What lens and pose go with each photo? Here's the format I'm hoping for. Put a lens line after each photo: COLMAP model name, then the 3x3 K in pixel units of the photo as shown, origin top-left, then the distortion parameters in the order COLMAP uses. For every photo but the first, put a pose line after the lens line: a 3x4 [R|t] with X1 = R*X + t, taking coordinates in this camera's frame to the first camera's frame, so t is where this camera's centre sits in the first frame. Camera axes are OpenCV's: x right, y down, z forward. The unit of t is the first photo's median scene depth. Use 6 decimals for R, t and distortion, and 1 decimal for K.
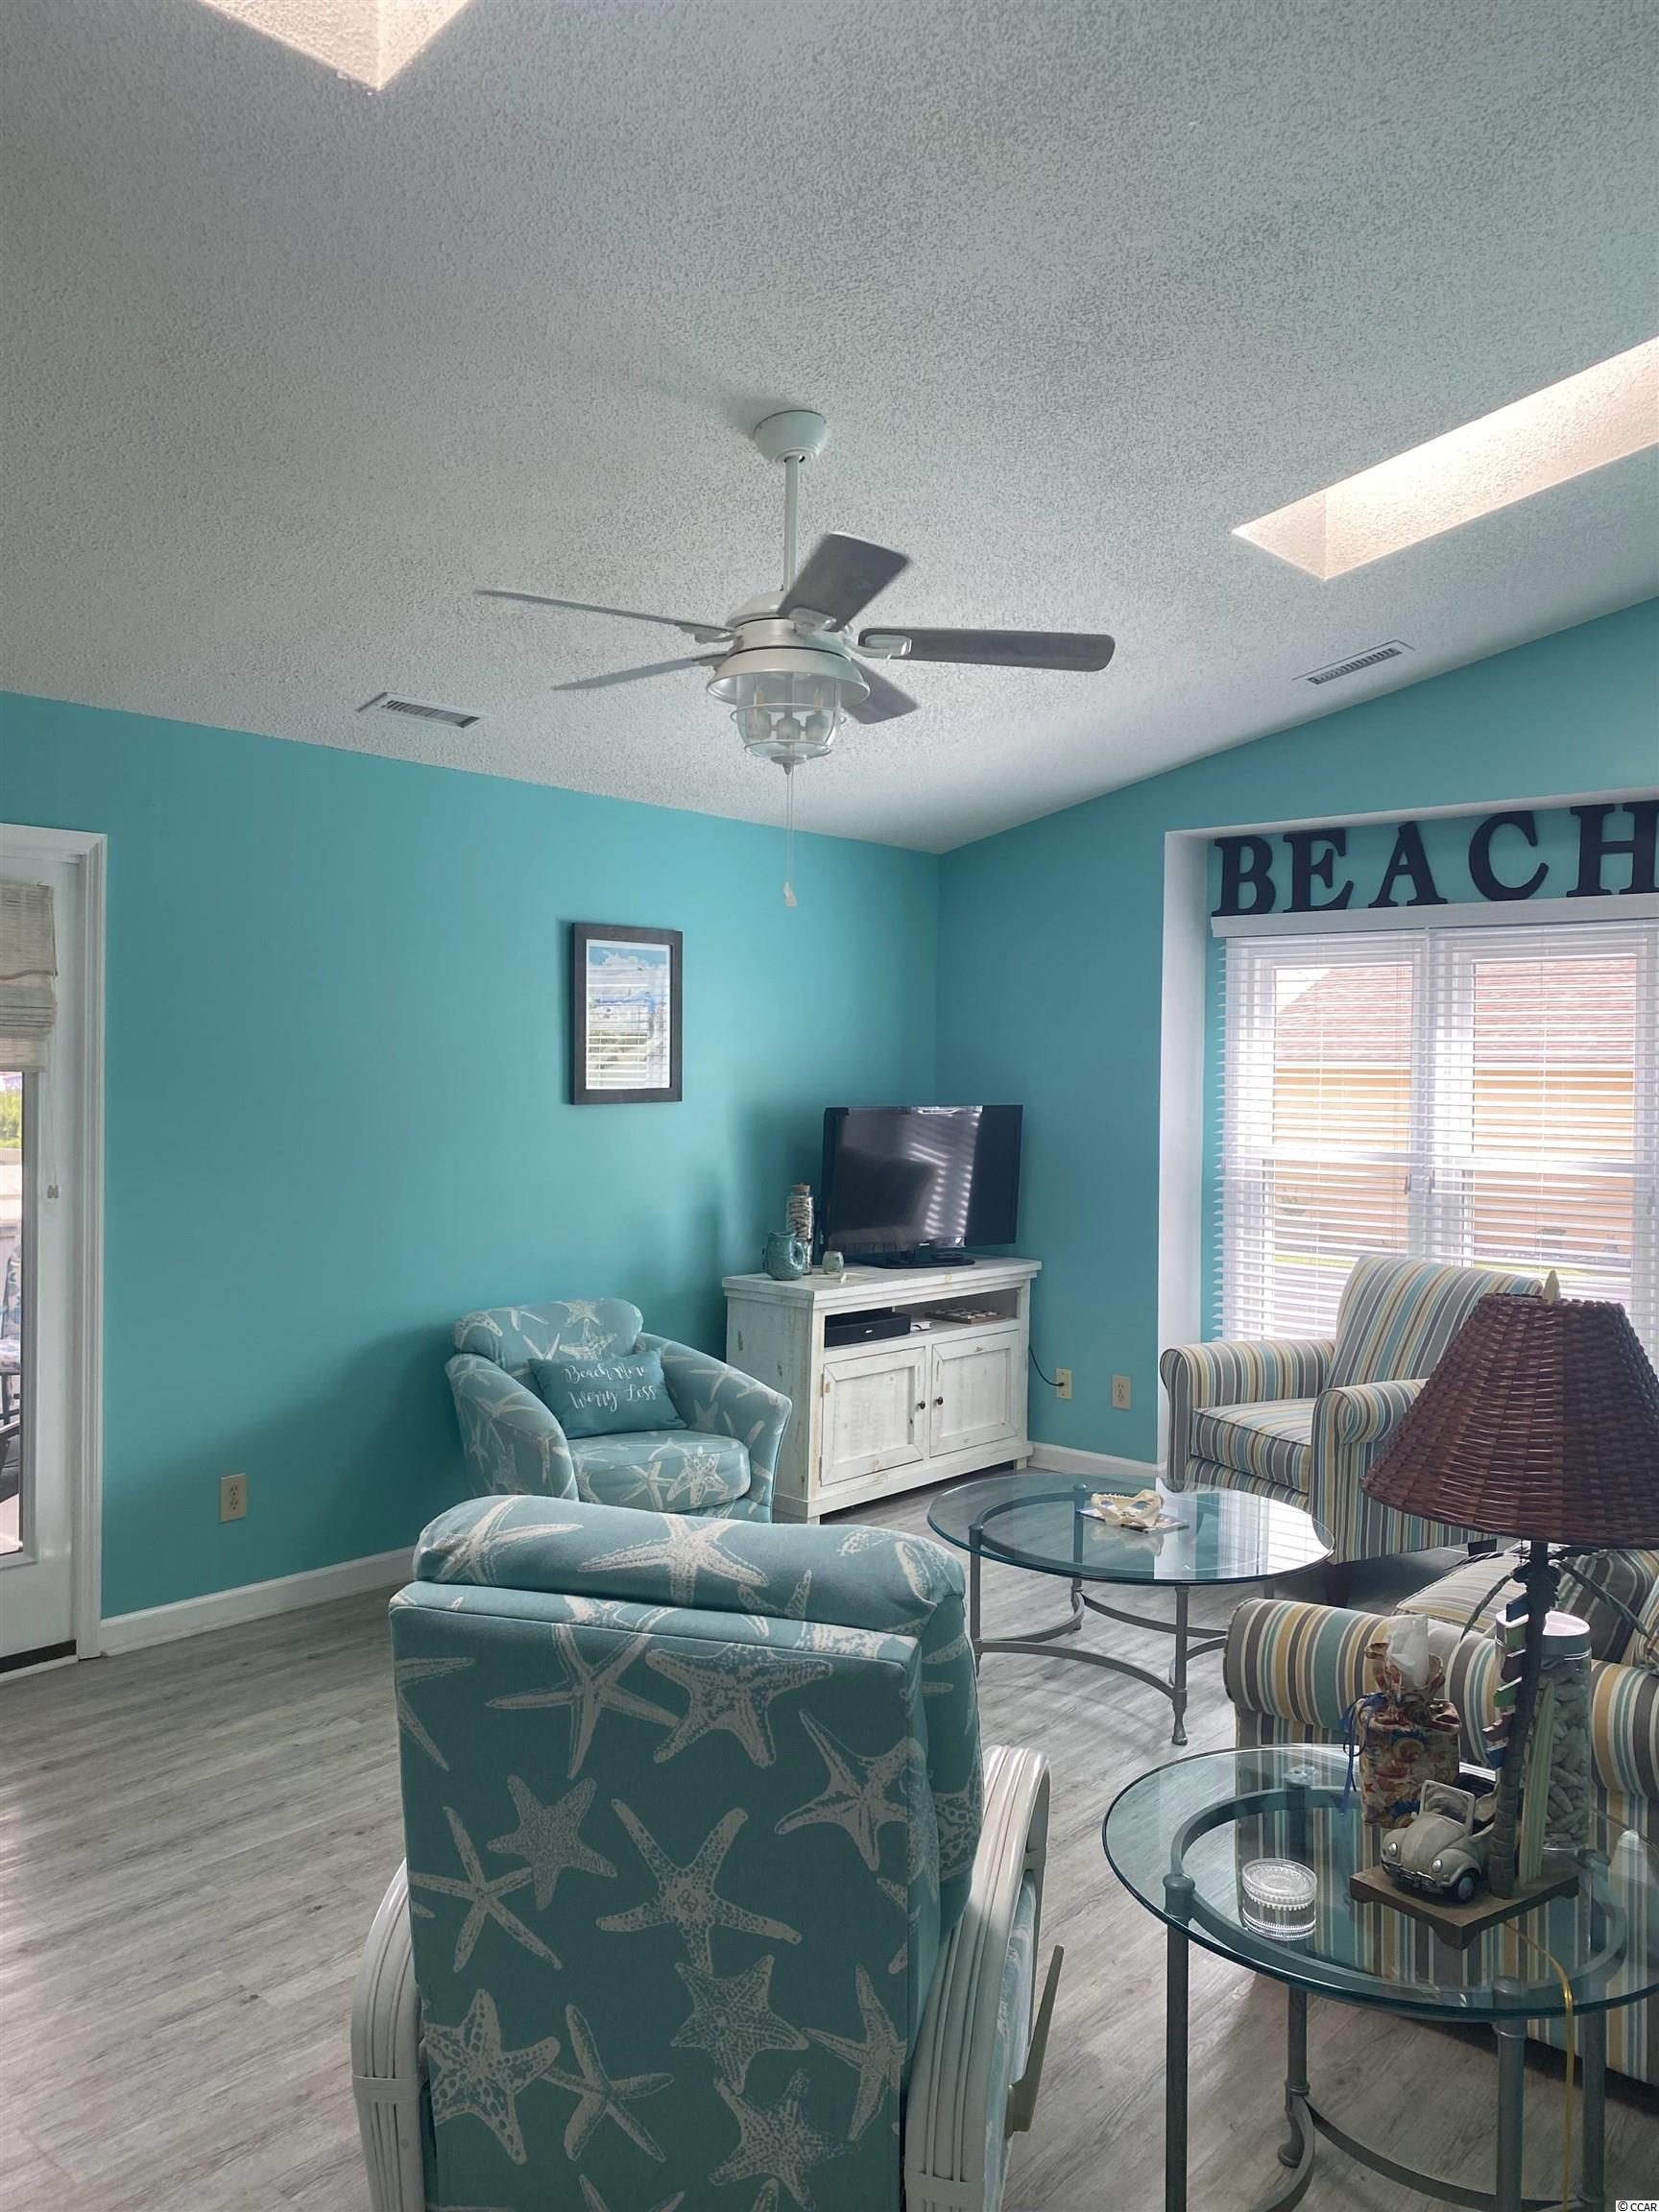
lens RADIAL K [[1699.6, 0, 828.8], [0, 1699.6, 1076.2], [0, 0, 1]] dist [0.039502, -0.000846]
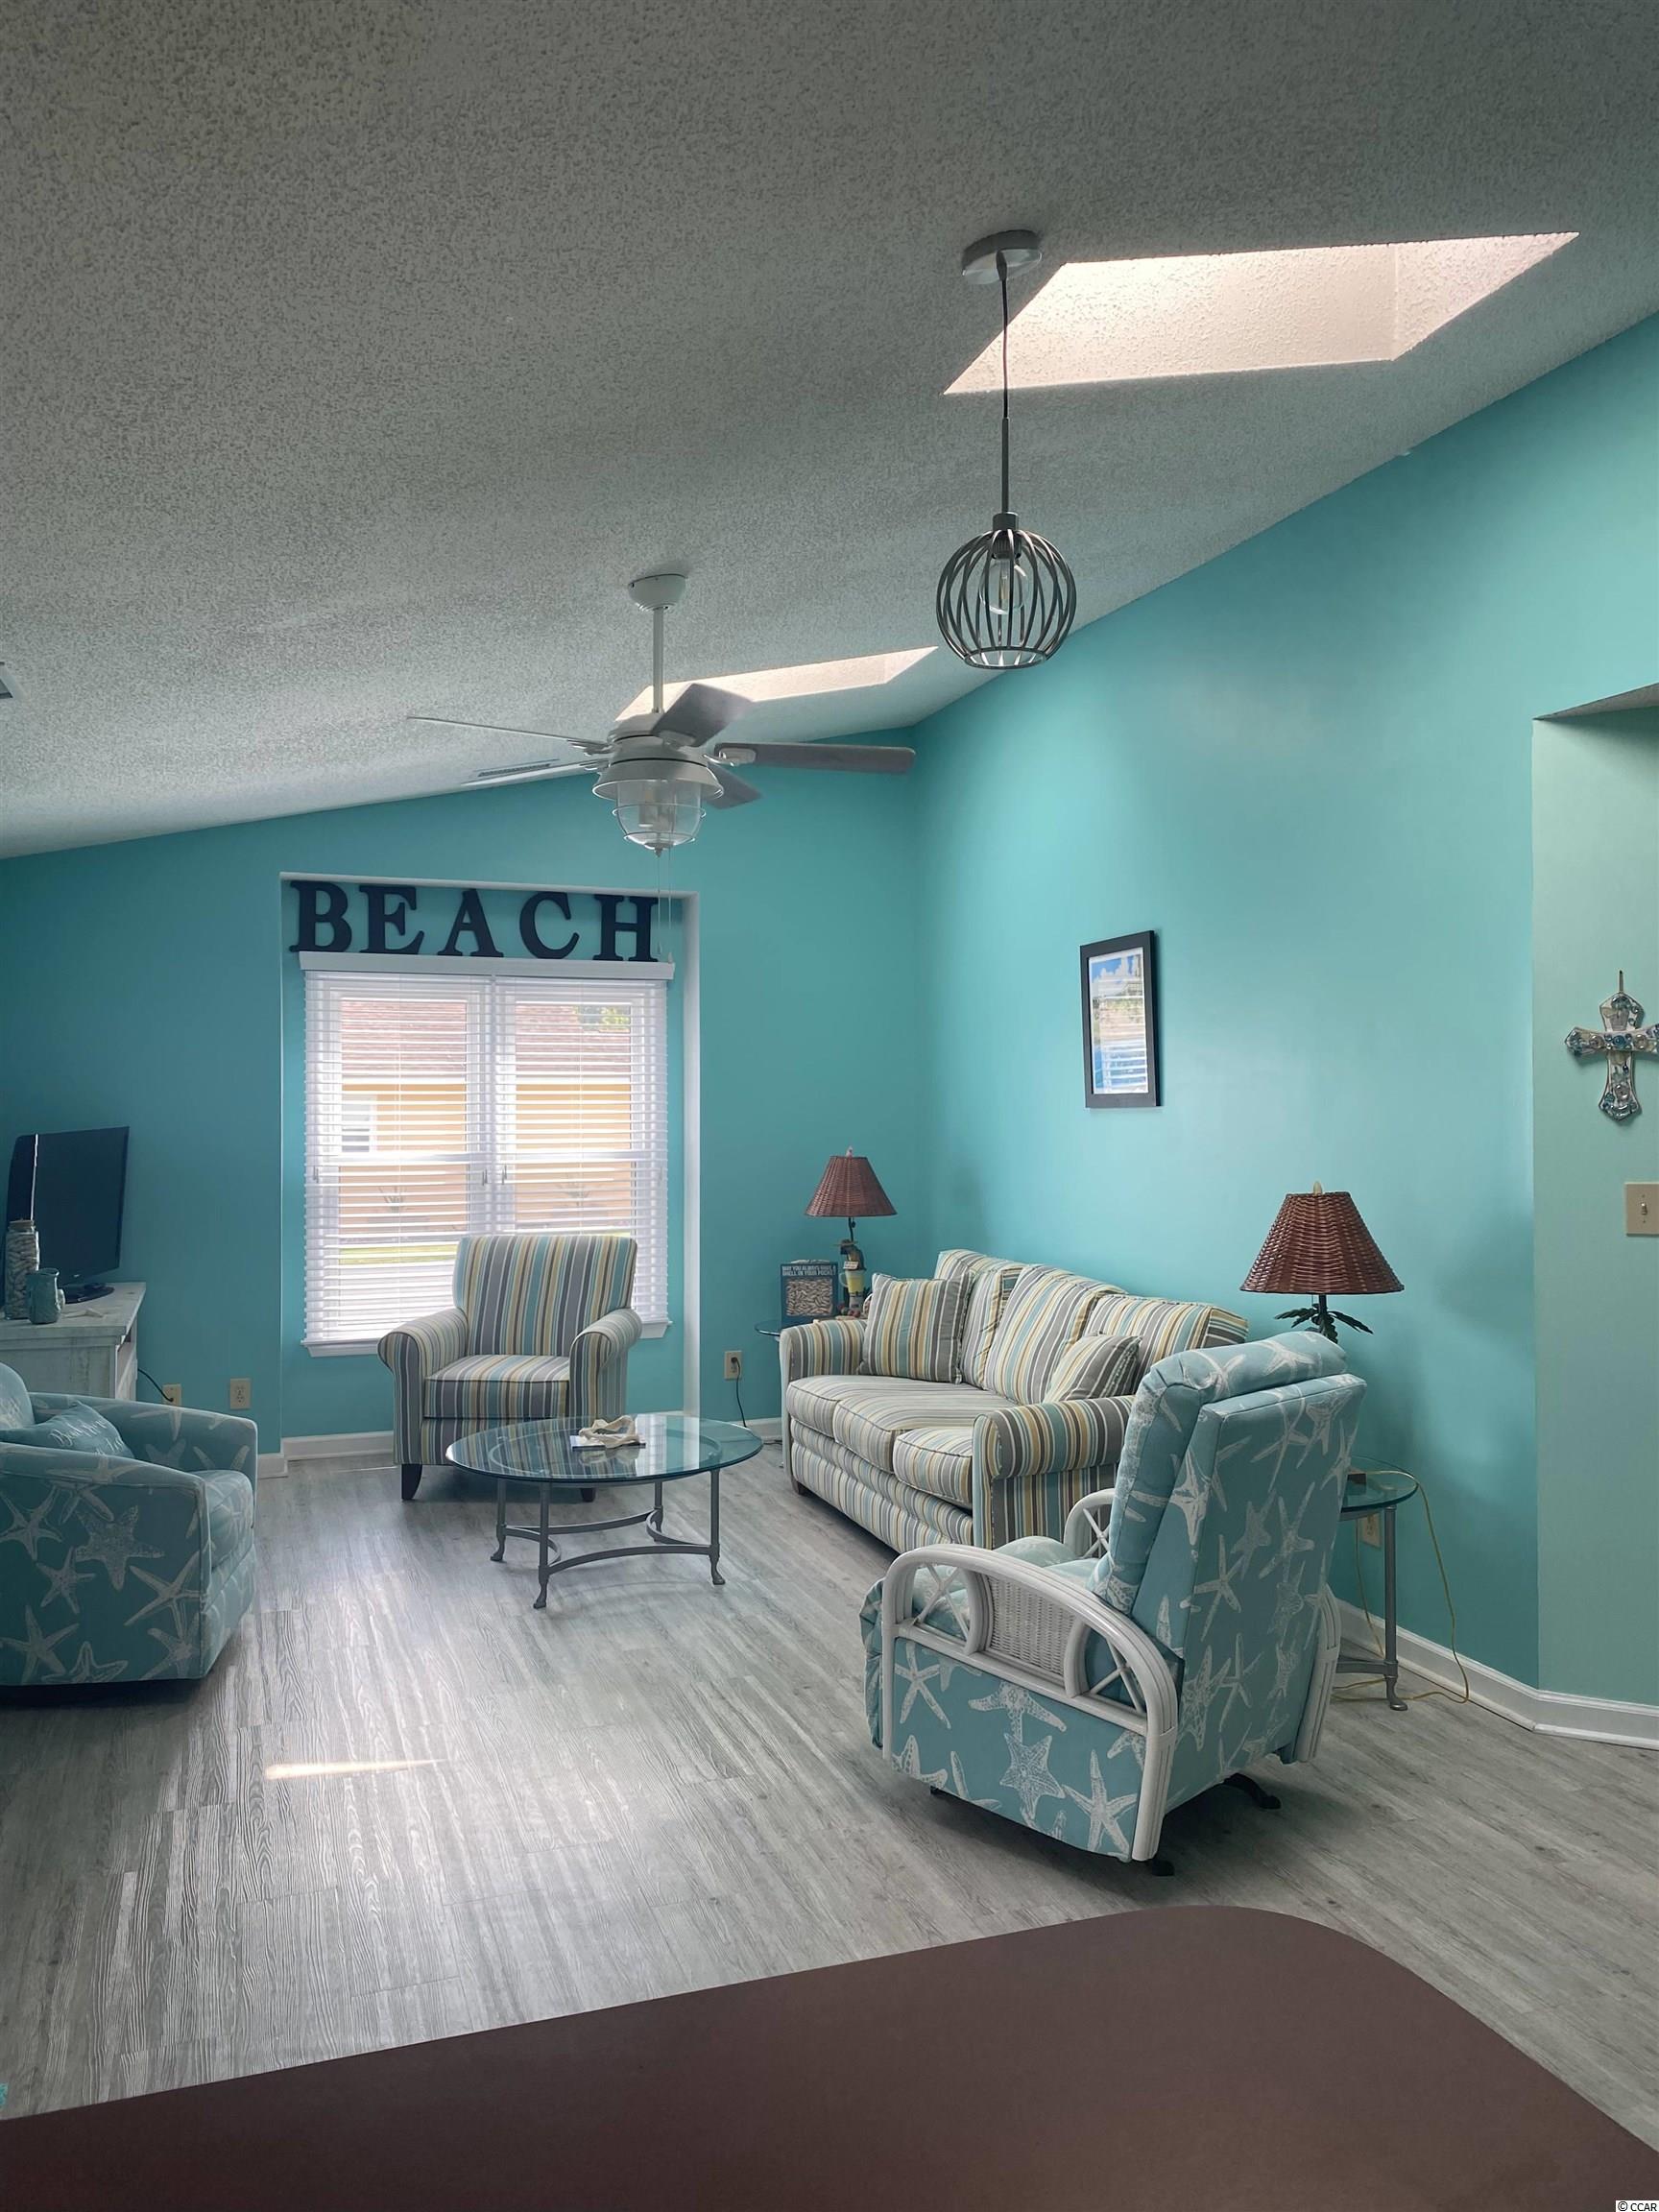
lens RADIAL K [[1651.7, 0, 828.8], [0, 1651.7, 1083.8], [0, 0, 1]] dist [0.002597, -0.006541]
pose [[0.495737, -0.002042, 0.868470, -0.577994], [0.009718, 0.999948, -0.003196, -0.000088], [-0.868418, 0.010024, 0.495731, 0.177049]]
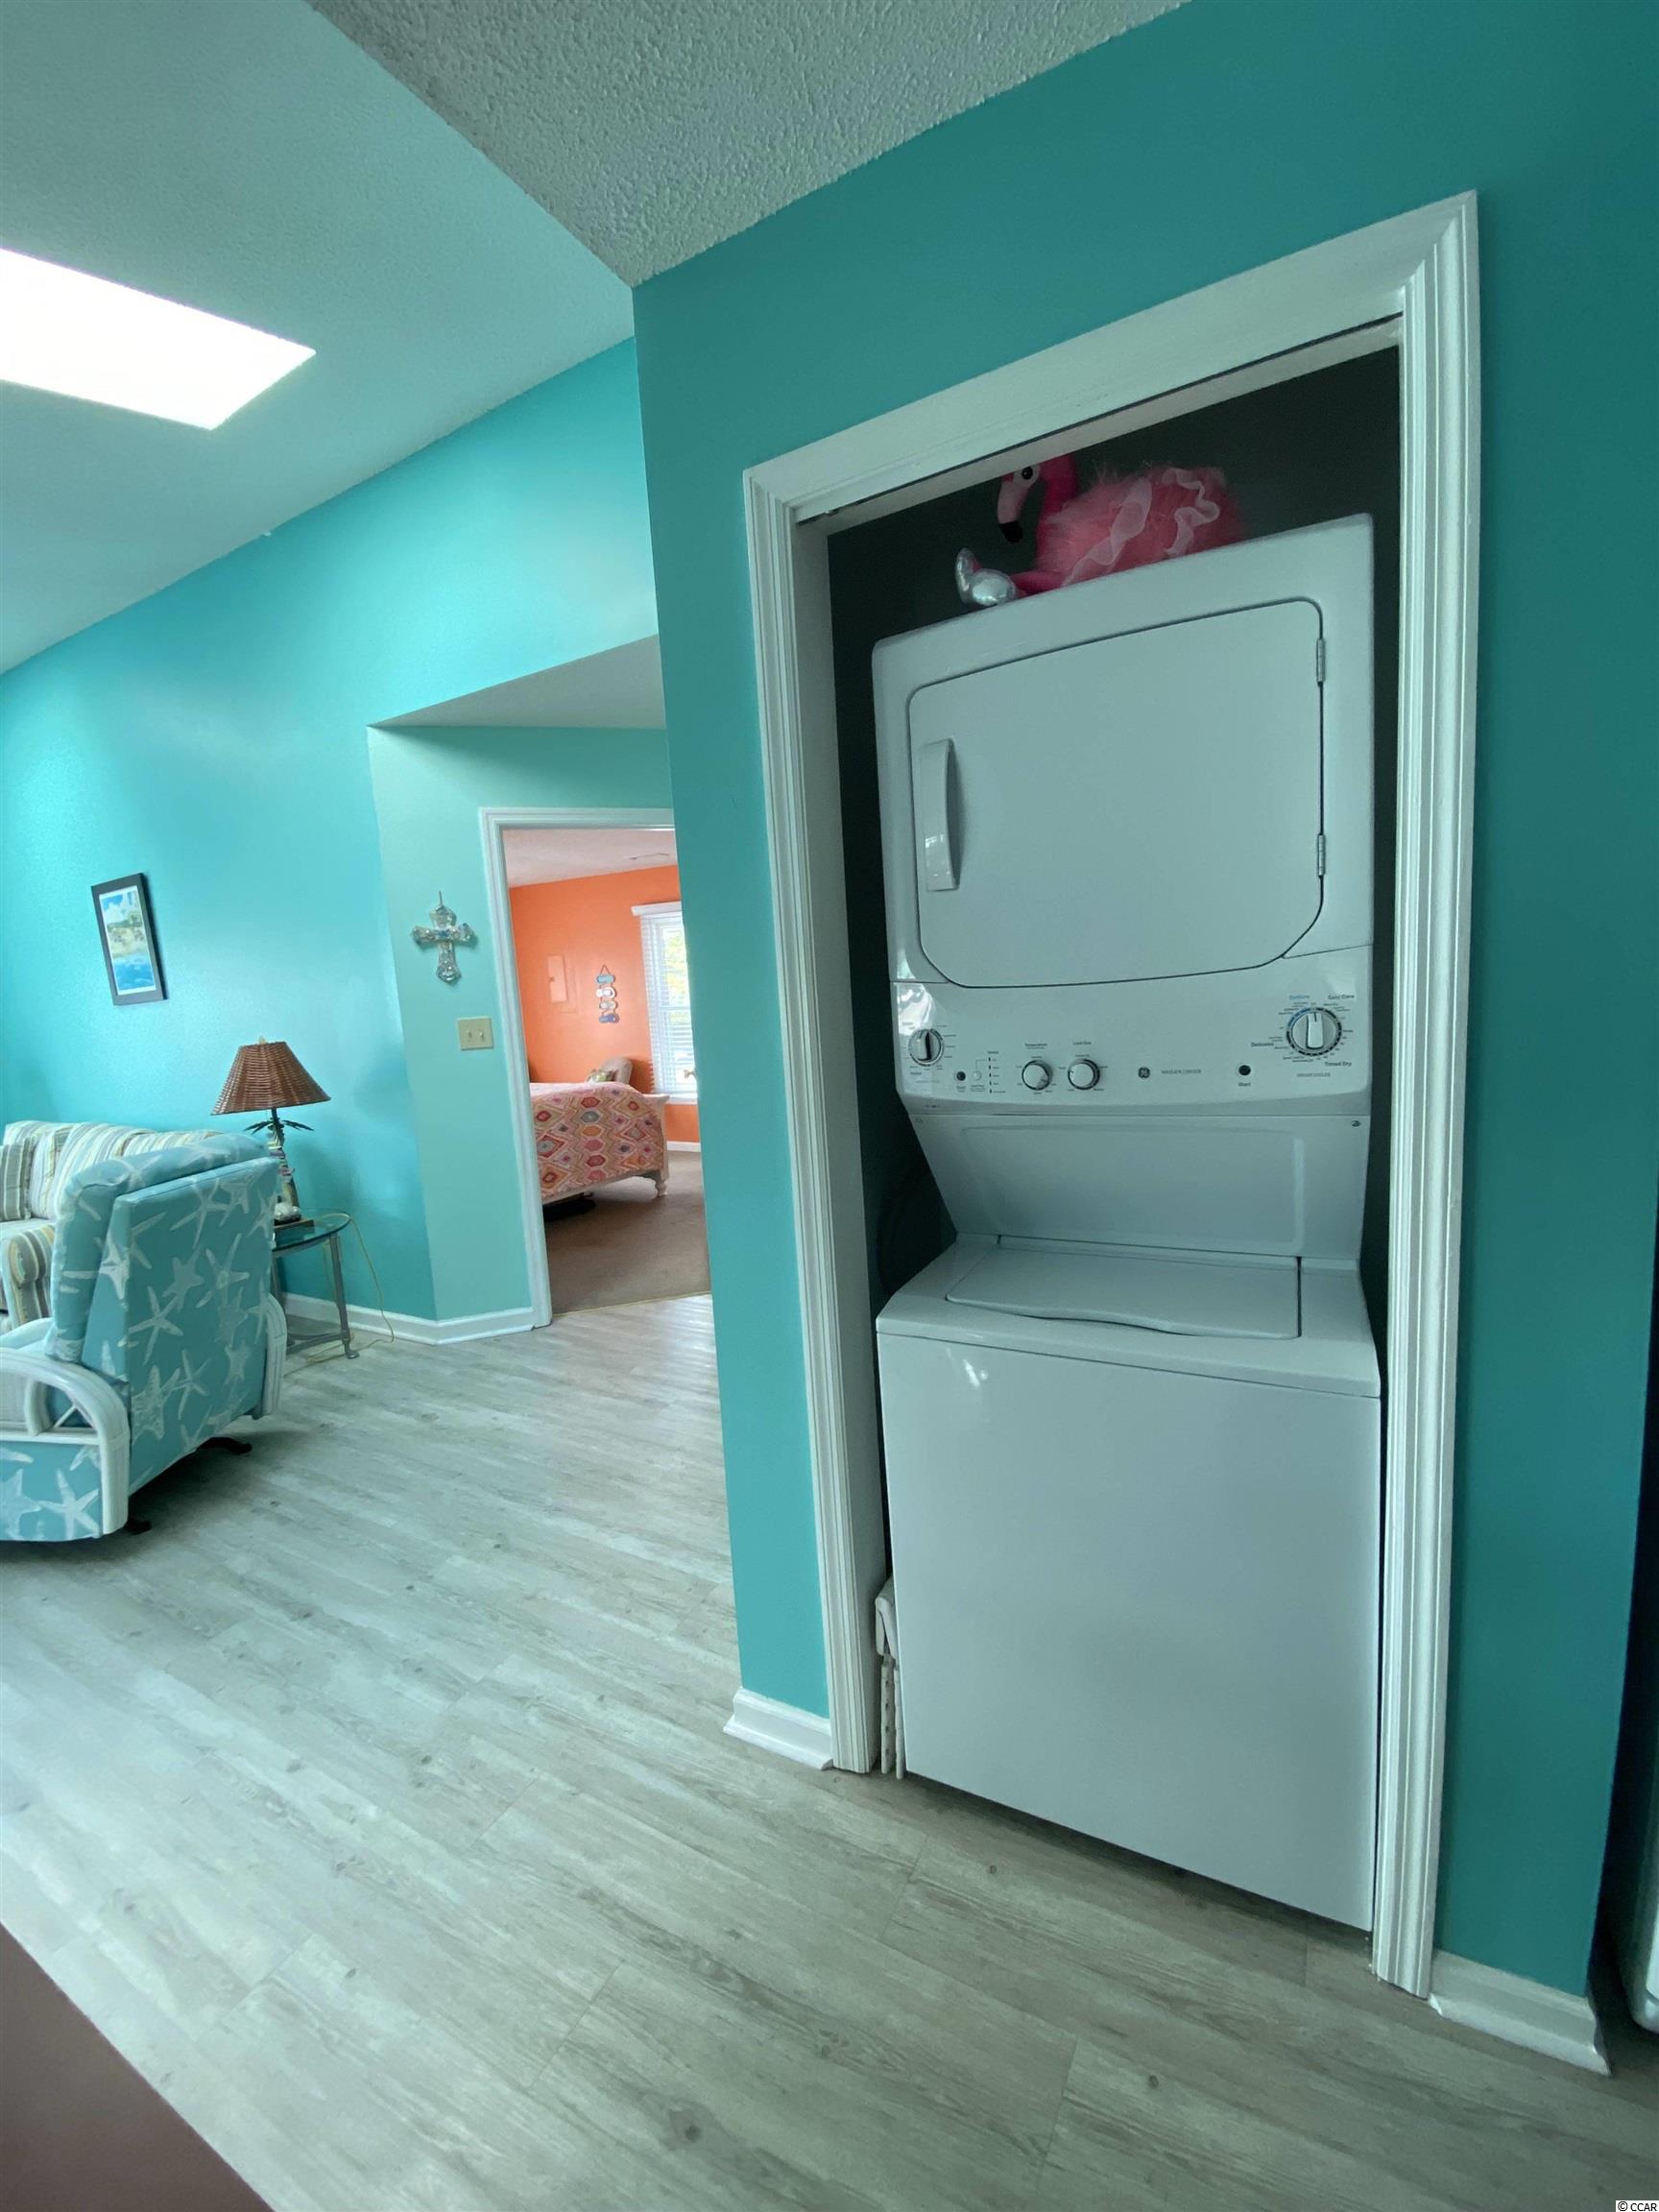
lens RADIAL K [[892.1, 0, 825.4], [0, 892.1, 1103.0], [0, 0, 1]] dist [0.014304, -0.017277]
pose [[-0.222060, -0.122860, 0.967261, -0.495403], [0.061044, 0.988332, 0.139551, 0.026564], [-0.973120, 0.090034, -0.211969, 0.120126]]
